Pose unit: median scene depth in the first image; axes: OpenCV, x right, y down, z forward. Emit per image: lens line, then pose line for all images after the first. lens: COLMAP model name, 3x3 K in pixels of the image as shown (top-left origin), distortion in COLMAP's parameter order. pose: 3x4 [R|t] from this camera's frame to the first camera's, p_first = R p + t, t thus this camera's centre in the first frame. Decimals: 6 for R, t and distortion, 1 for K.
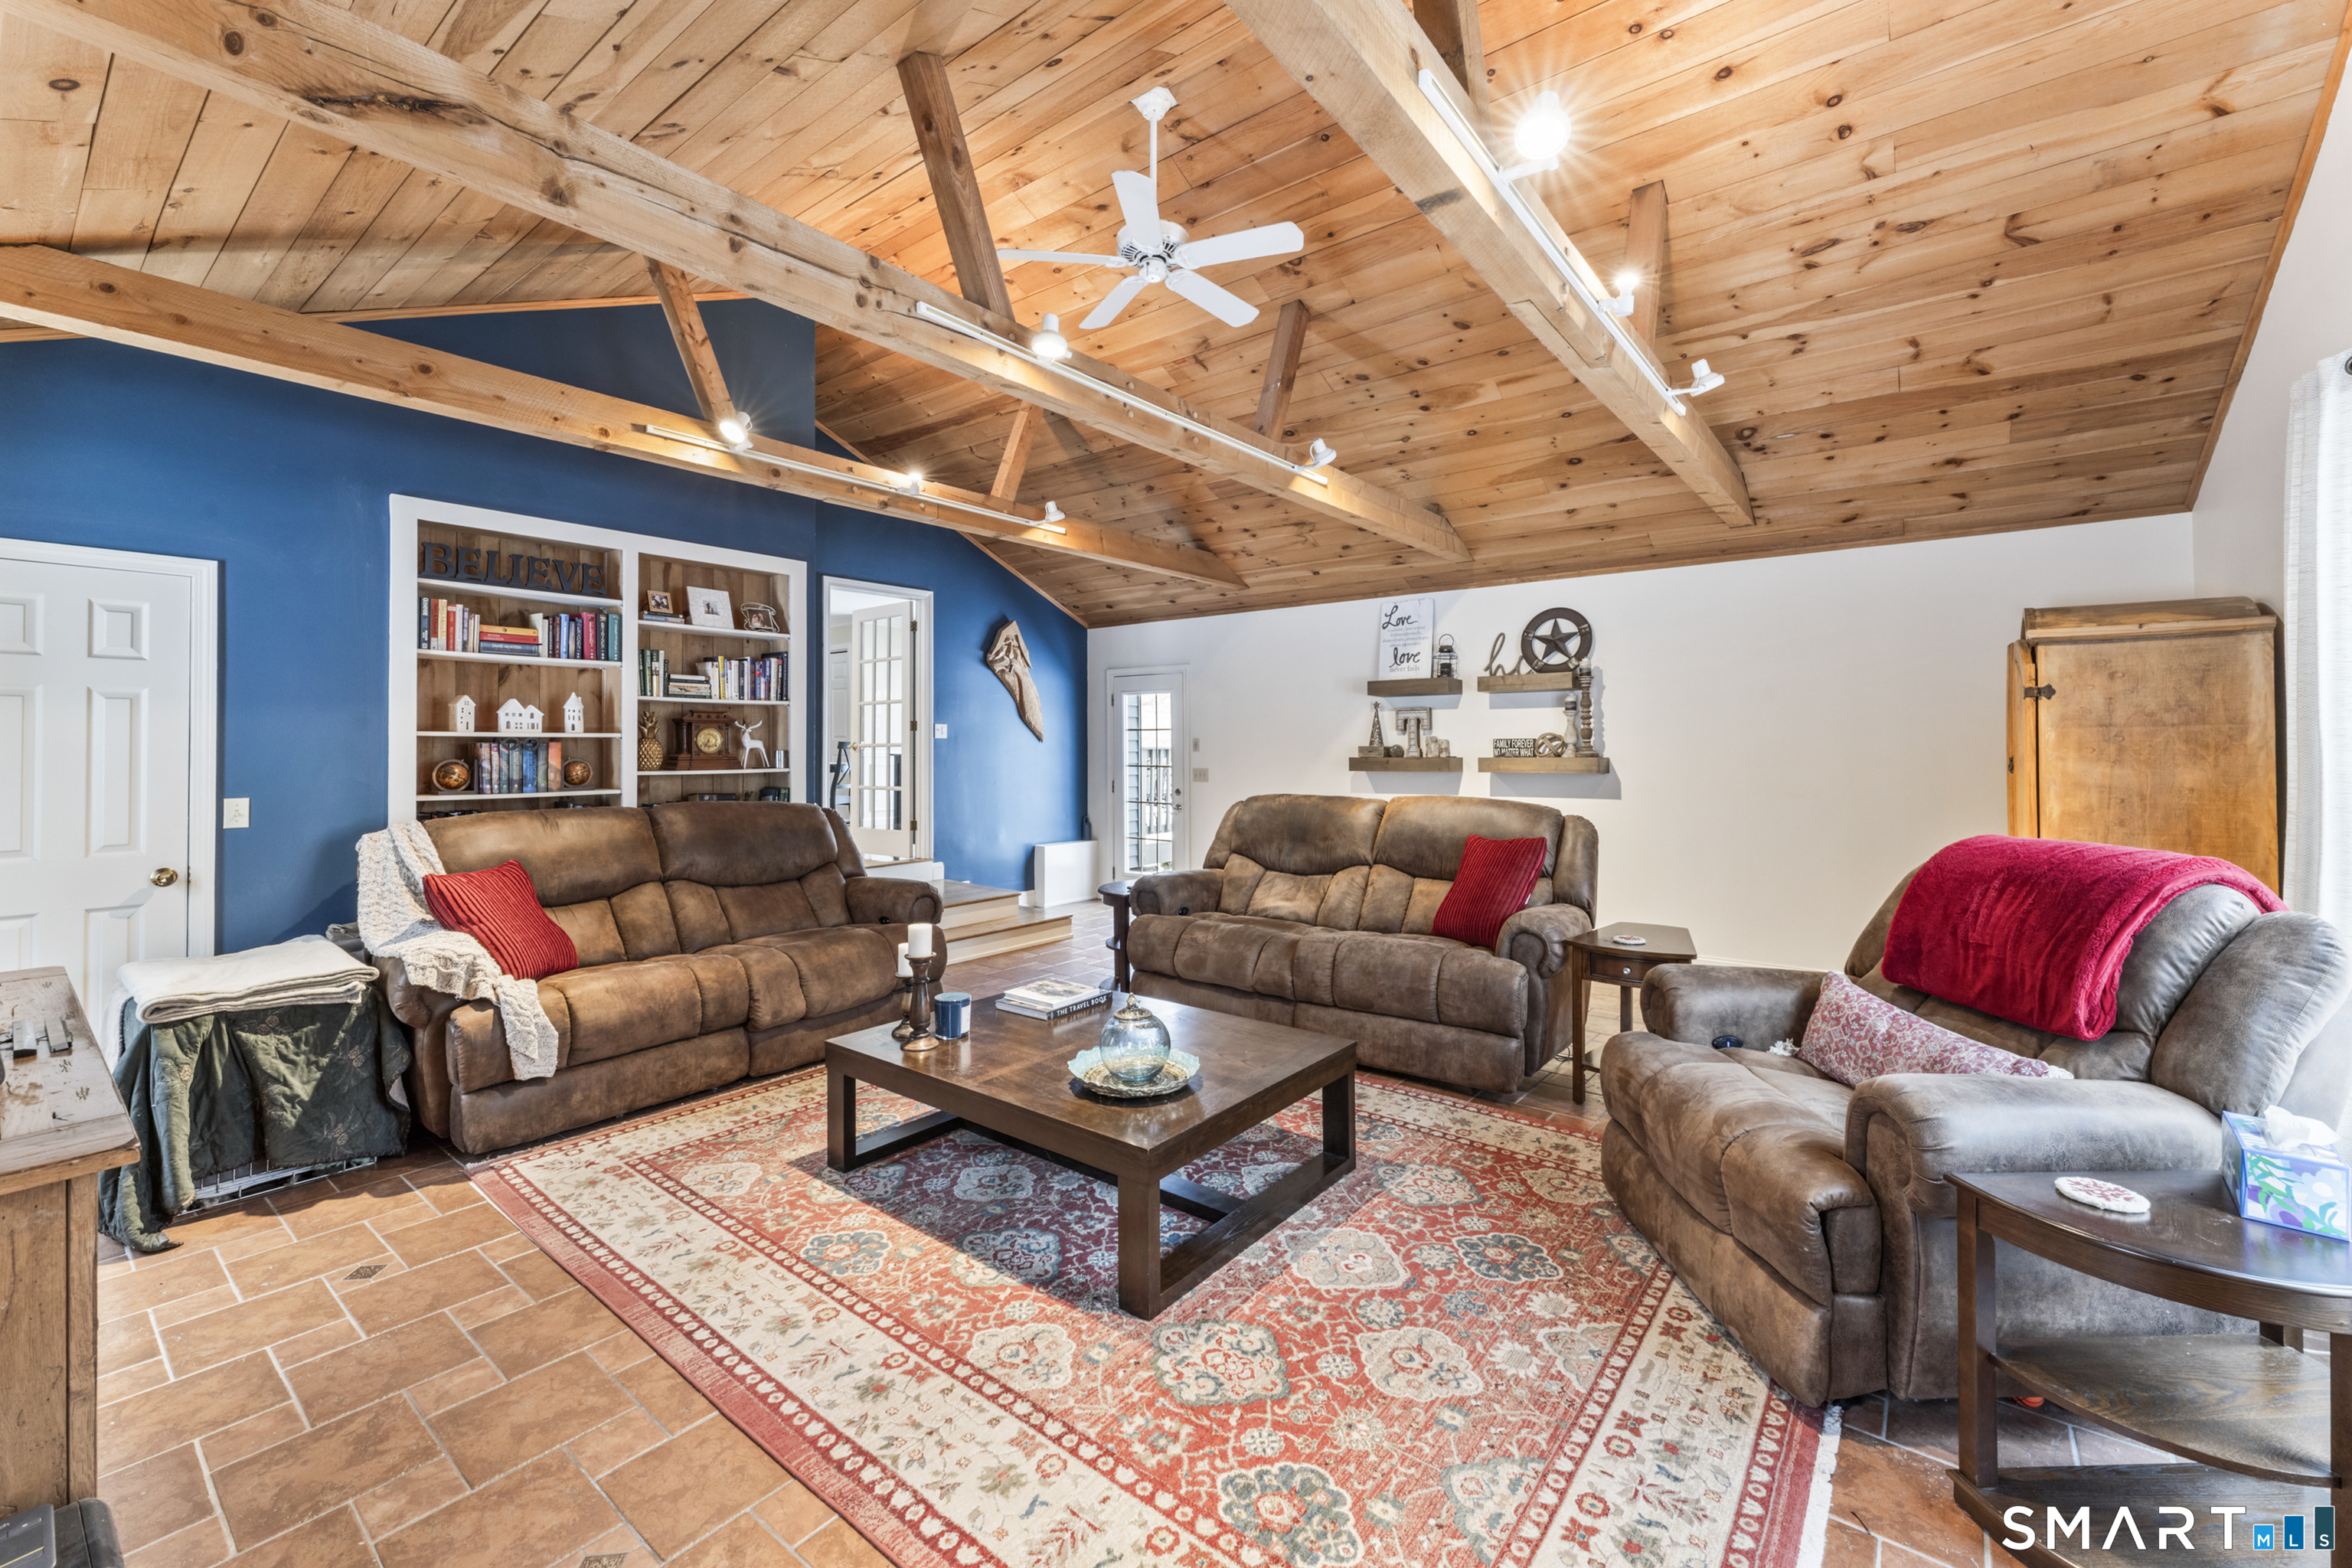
lens RADIAL K [[946.9, 0, 1186.8], [0, 946.9, 743.2], [0, 0, 1]] dist [-0.003498, -0.000352]
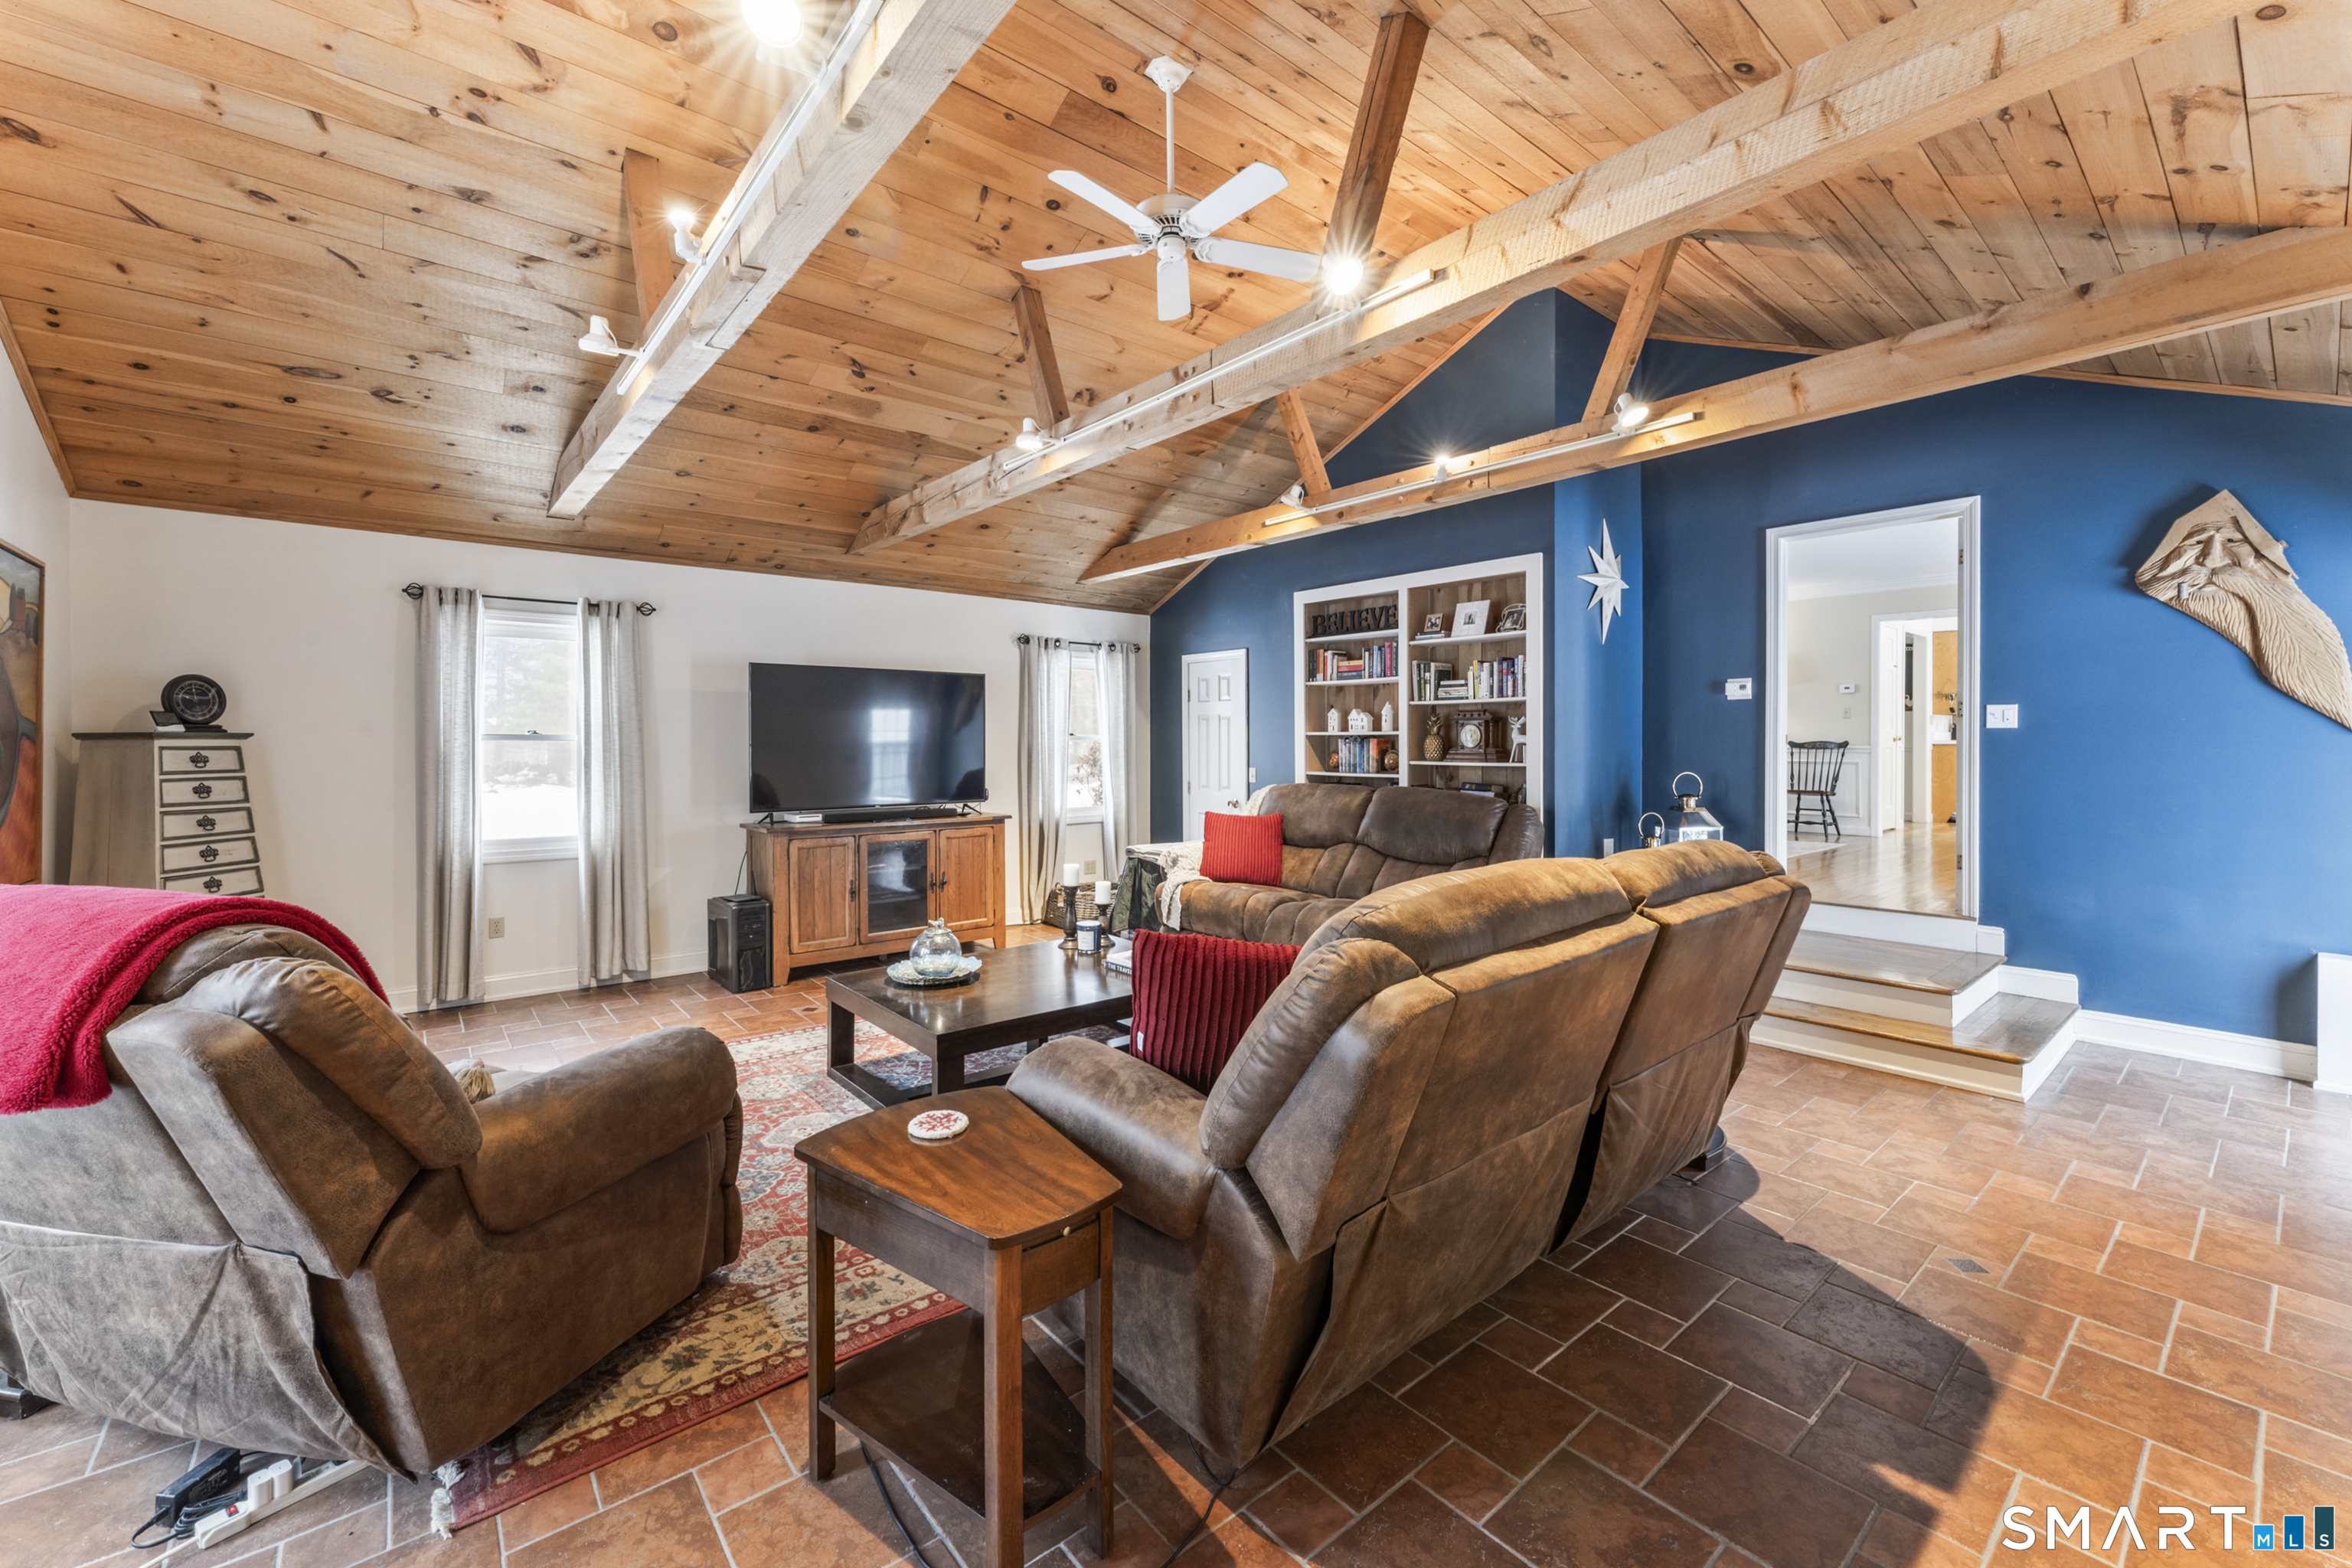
lens RADIAL K [[946.9, 0, 1170.8], [0, 946.9, 747.8], [0, 0, 1]] dist [-0.003498, -0.000352]
pose [[-0.213646, 0.005250, -0.976897, 0.715124], [0.003394, 0.999984, 0.004632, 0.004920], [0.976905, -0.002326, -0.213660, 0.941521]]
